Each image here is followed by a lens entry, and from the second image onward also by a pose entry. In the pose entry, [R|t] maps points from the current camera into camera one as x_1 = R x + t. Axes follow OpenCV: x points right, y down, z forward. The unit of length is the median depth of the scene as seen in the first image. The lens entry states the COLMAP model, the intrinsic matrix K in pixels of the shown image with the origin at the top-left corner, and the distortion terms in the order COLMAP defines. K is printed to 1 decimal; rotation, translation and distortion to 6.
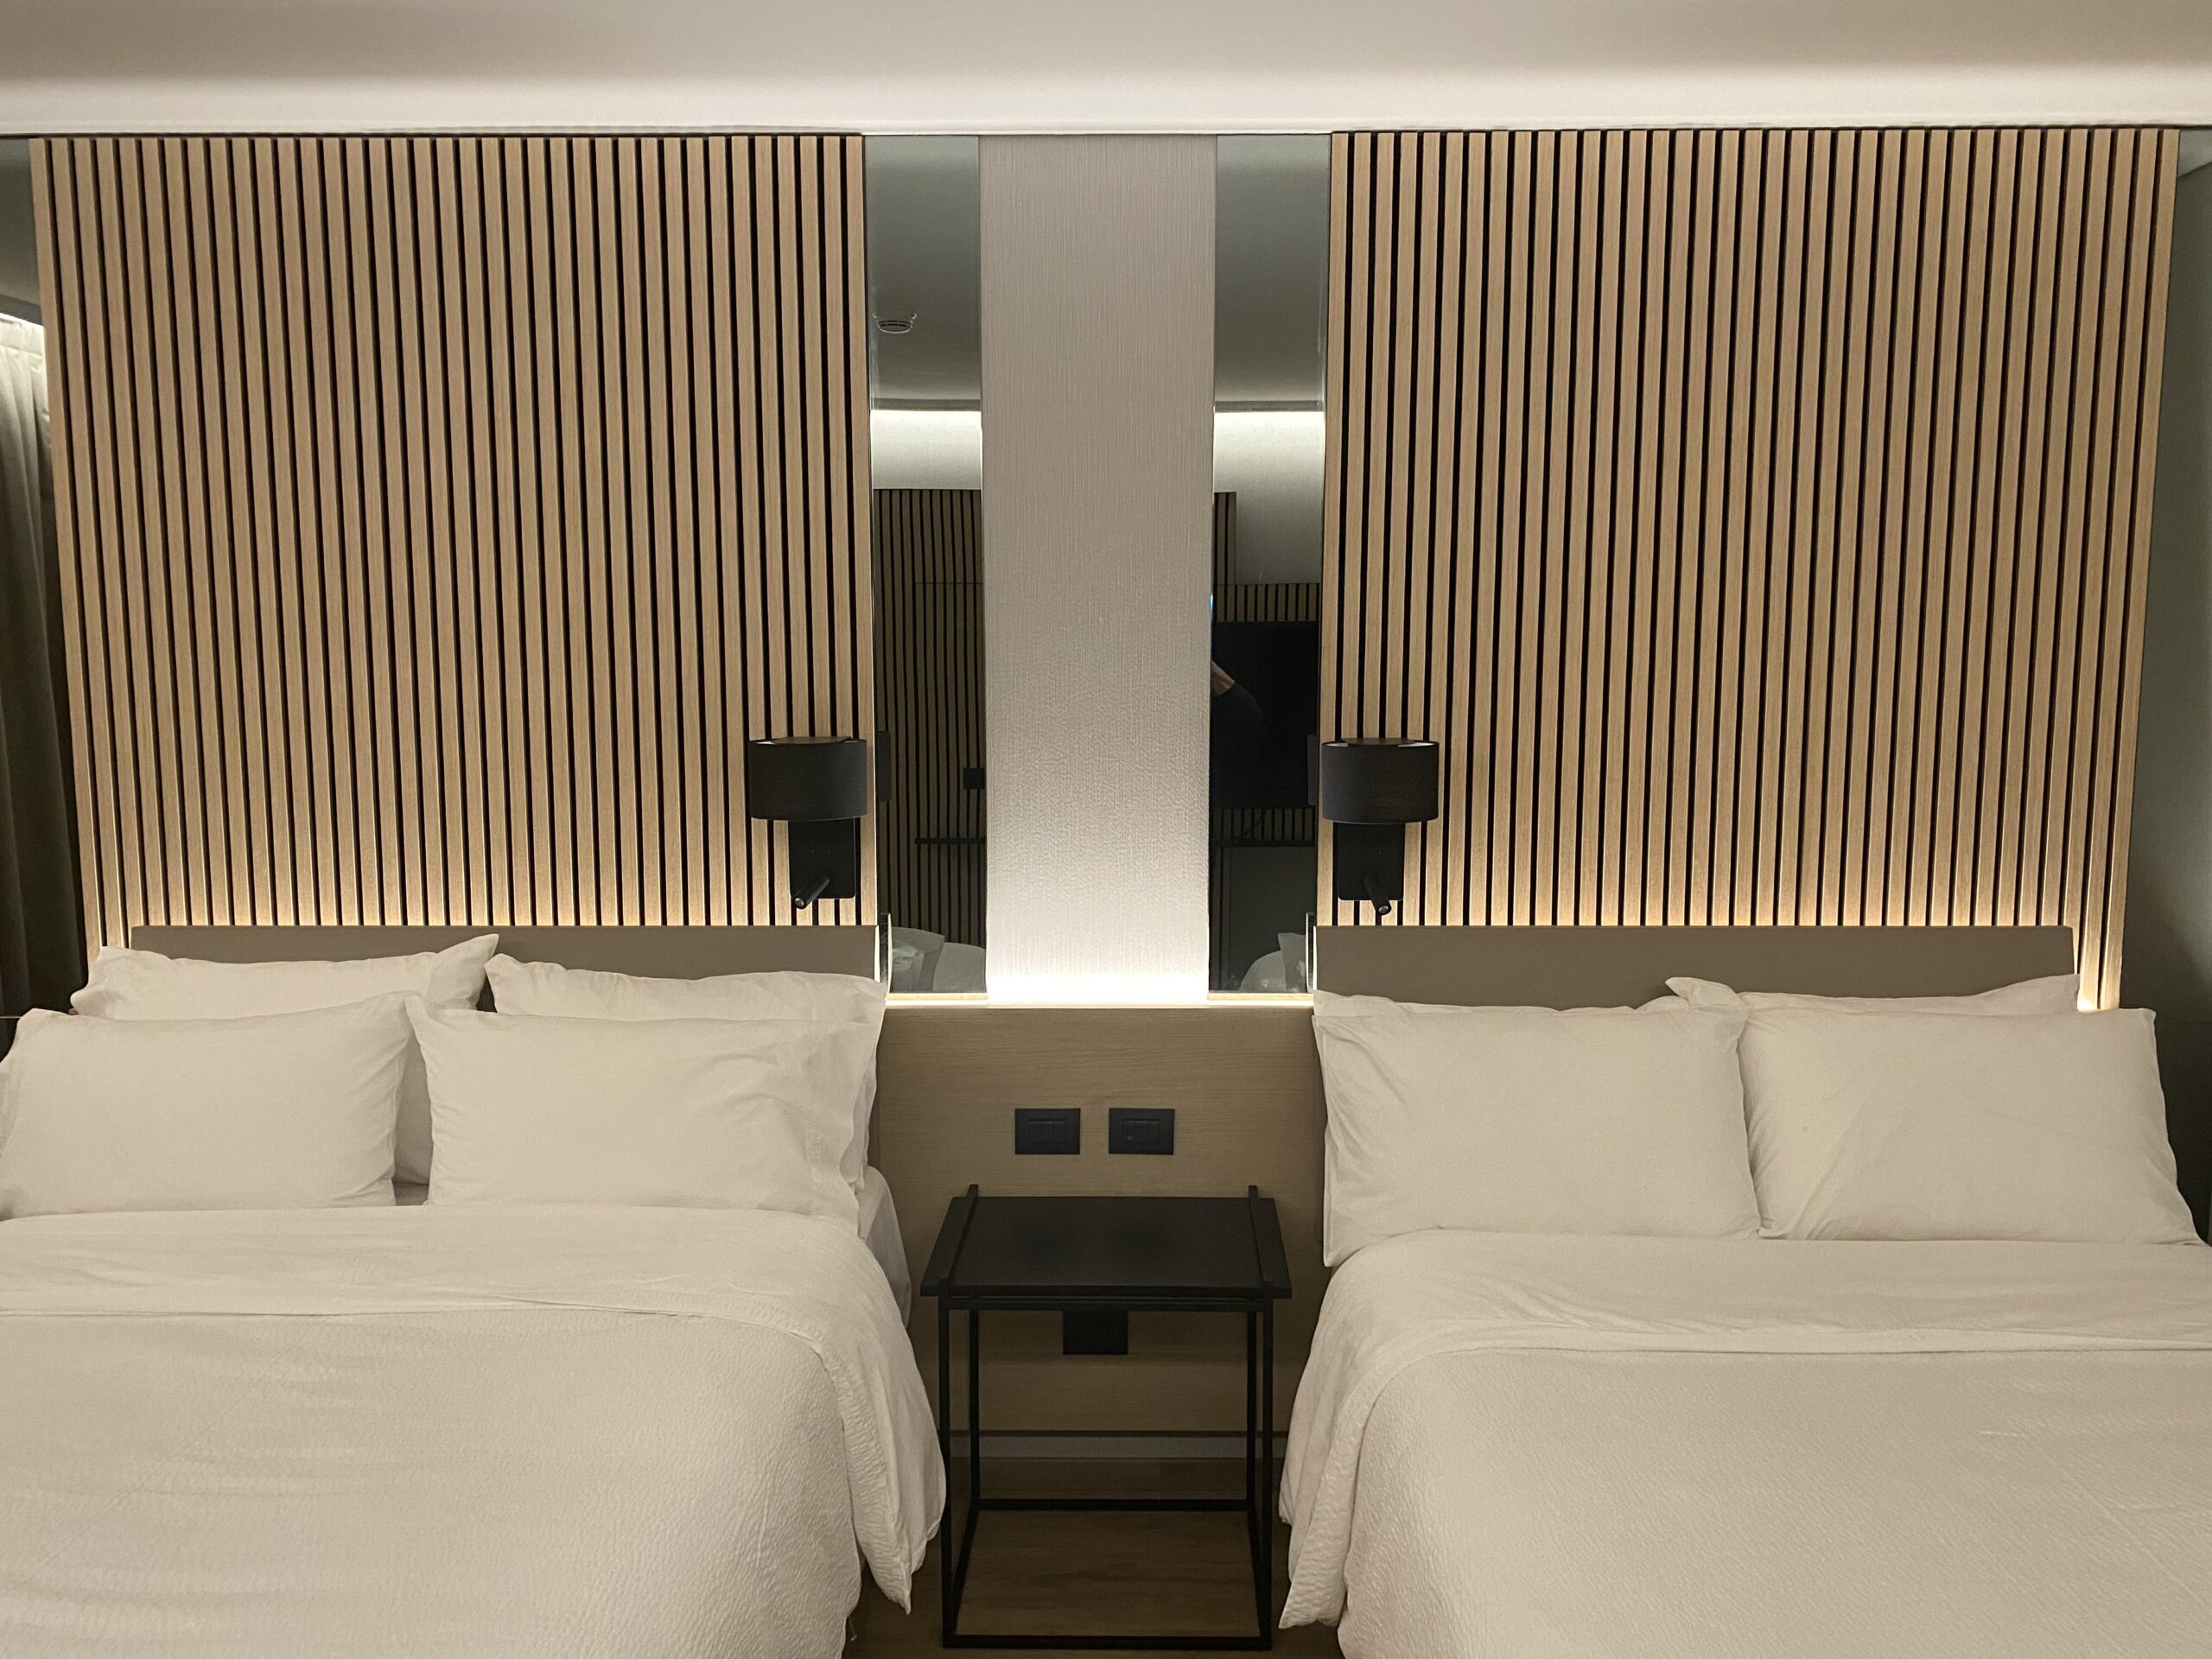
lens RADIAL K [[1693.9, 0, 1104.3], [0, 1693.9, 830.2], [0, 0, 1]] dist [0.002008, -0.003154]
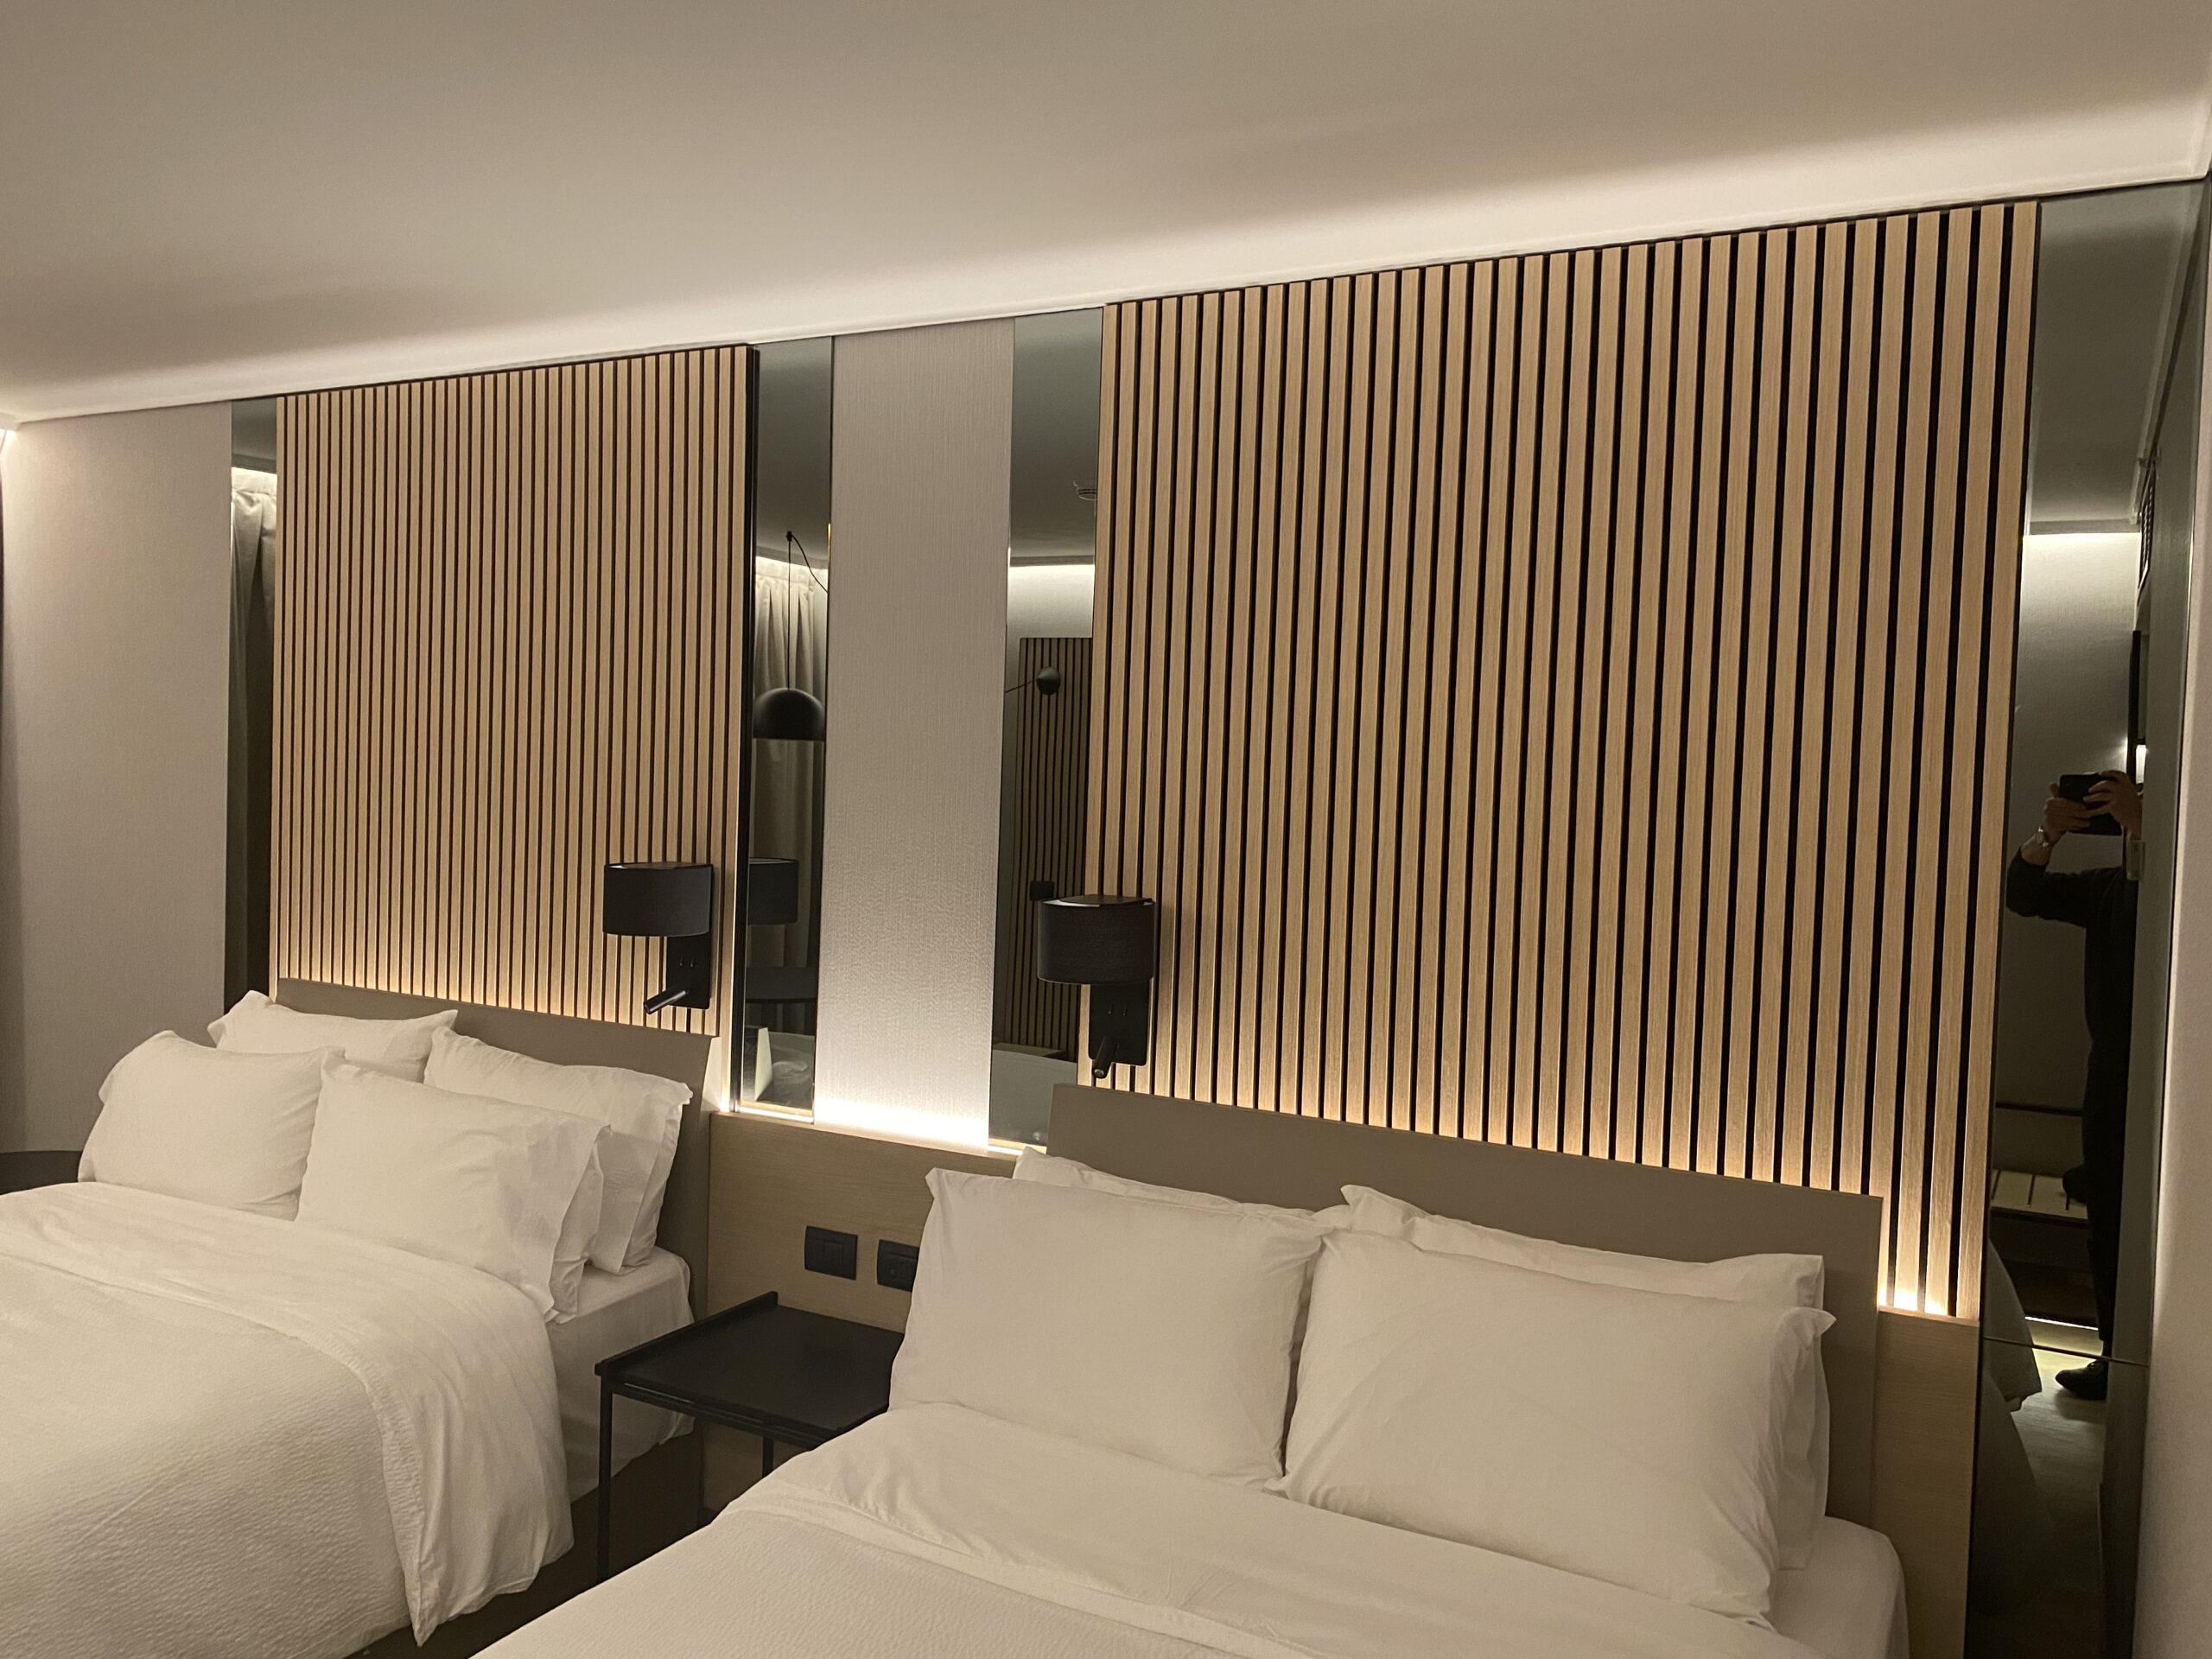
lens RADIAL K [[1693.9, 0, 1059.6], [0, 1693.9, 783.4], [0, 0, 1]] dist [0.002008, -0.003154]
pose [[0.884830, 0.035934, -0.464526, 0.590403], [-0.083426, 0.993127, -0.082086, -0.037134], [0.458384, 0.111386, 0.881747, 0.114564]]
